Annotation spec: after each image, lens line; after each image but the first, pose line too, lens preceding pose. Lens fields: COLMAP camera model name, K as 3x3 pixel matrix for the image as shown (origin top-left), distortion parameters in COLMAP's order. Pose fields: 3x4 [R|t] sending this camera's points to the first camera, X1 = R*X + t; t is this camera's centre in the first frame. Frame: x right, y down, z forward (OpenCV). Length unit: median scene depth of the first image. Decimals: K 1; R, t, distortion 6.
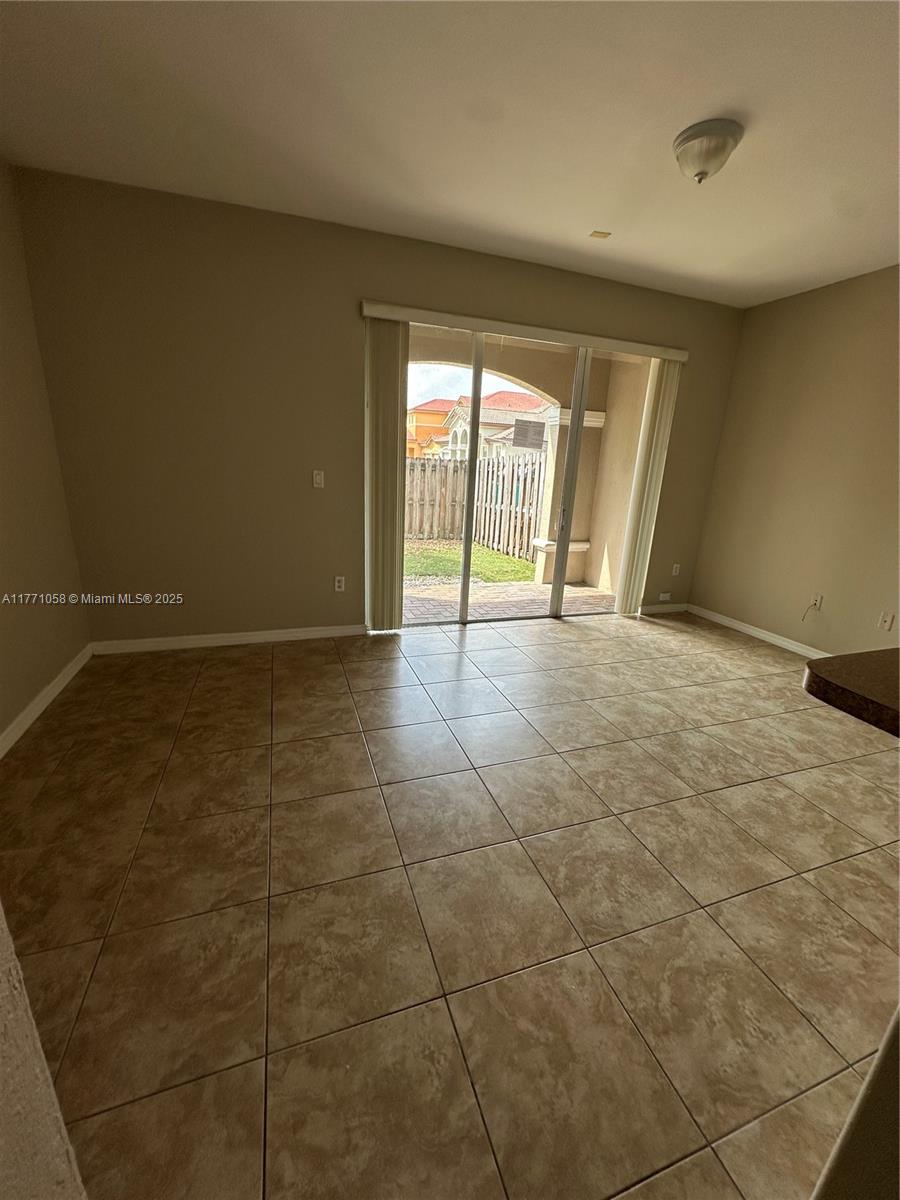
lens RADIAL K [[479.8, 0, 450.0], [0, 479.8, 600.0], [0, 0, 1]] dist [-0.000992, -0.000011]
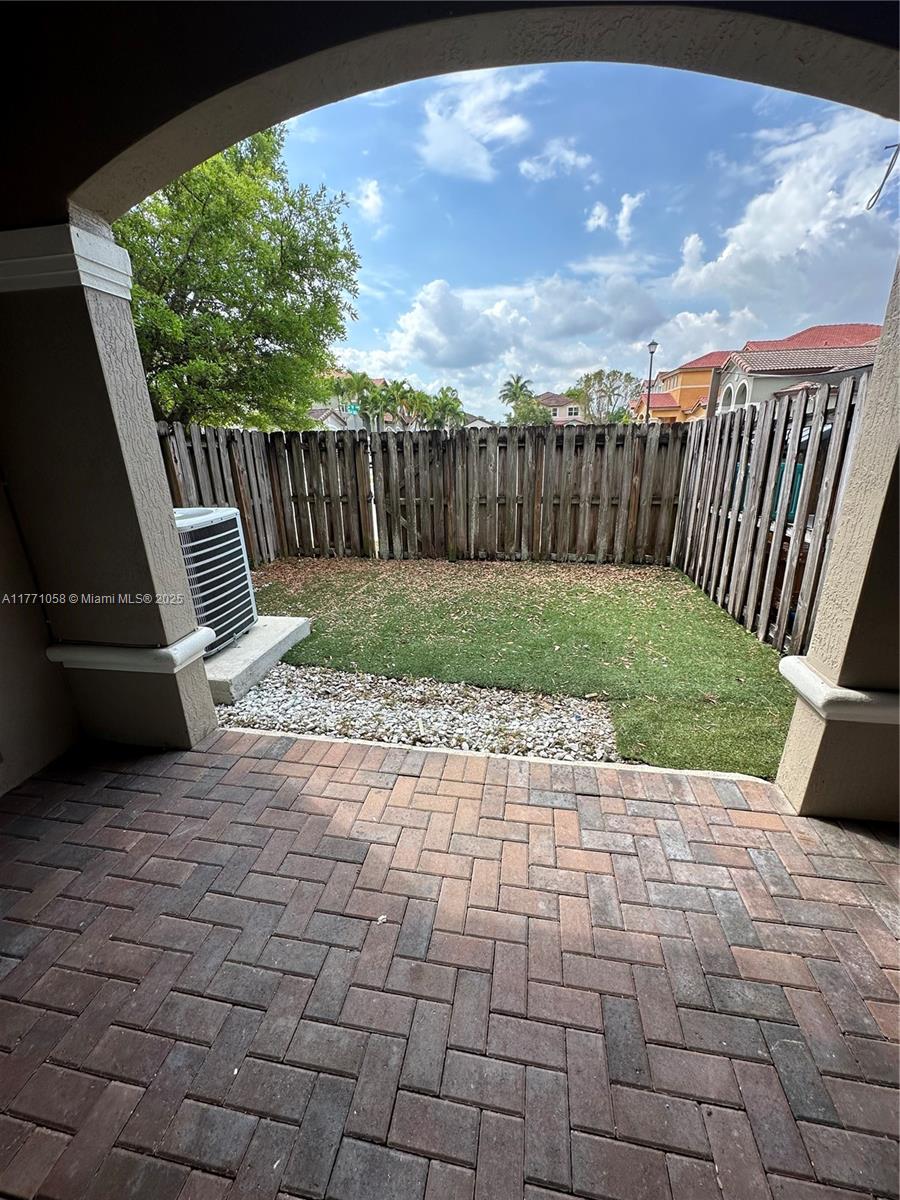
lens RADIAL K [[479.8, 0, 450.0], [0, 479.8, 600.0], [0, 0, 1]] dist [-0.000992, -0.000011]
pose [[0.869091, 0.097973, -0.484853, 0.099857], [-0.078112, 0.995073, 0.061057, -0.124683], [0.488446, -0.015192, 0.872462, 0.469651]]
